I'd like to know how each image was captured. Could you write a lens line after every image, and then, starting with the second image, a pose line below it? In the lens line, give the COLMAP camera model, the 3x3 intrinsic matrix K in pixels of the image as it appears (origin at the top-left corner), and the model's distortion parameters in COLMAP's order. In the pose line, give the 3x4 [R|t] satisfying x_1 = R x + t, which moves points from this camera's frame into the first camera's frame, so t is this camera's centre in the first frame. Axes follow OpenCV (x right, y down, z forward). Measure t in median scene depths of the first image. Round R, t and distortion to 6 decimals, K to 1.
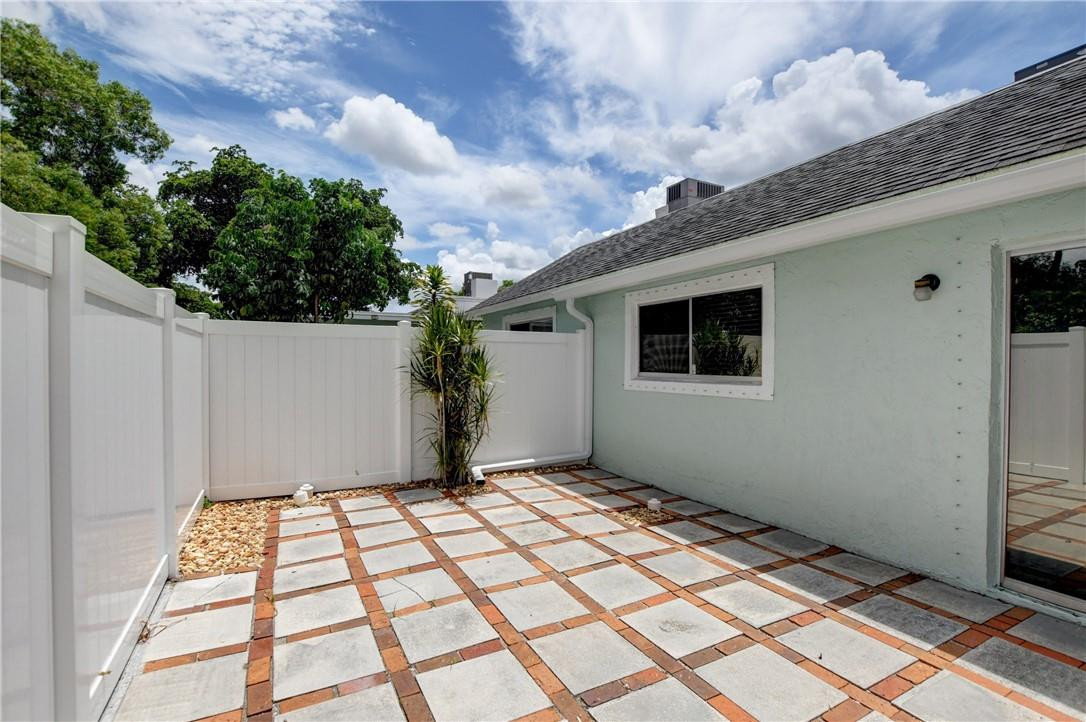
lens RADIAL K [[490.1, 0, 541.6], [0, 490.1, 365.8], [0, 0, 1]] dist [-0.027056, 0.002152]
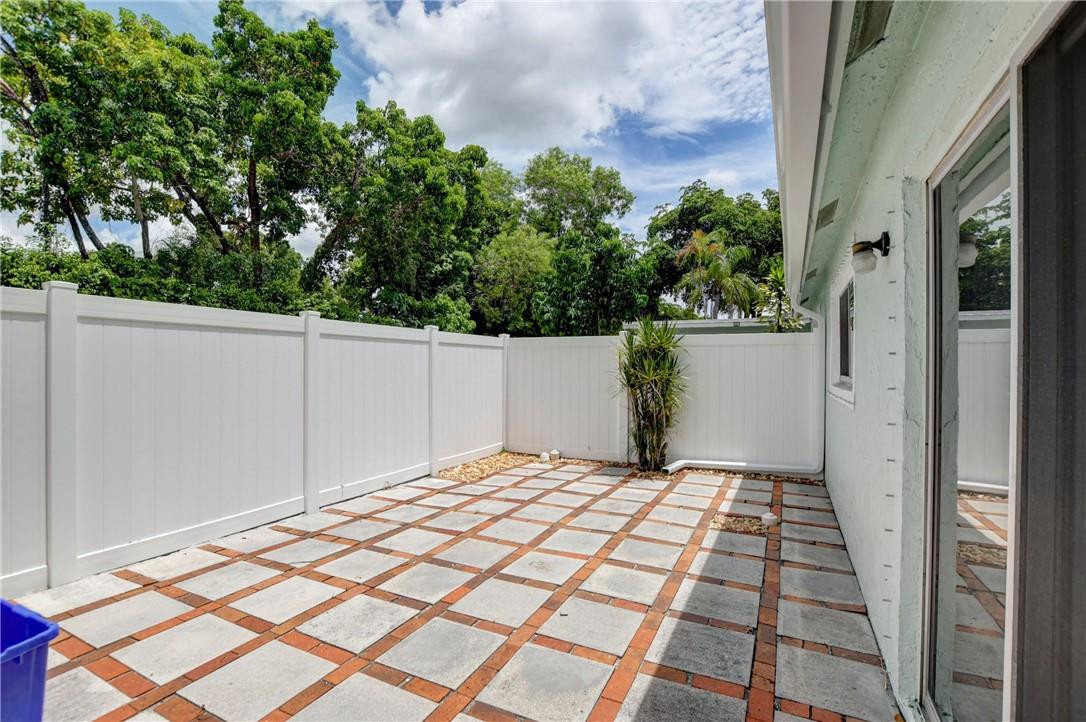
lens RADIAL K [[490.1, 0, 541.6], [0, 490.1, 365.8], [0, 0, 1]] dist [-0.027056, 0.002152]
pose [[0.593678, -0.004043, -0.804692, 0.845221], [-0.007631, 0.999914, -0.010654, 0.016048], [0.804666, 0.012465, 0.593596, 0.150540]]
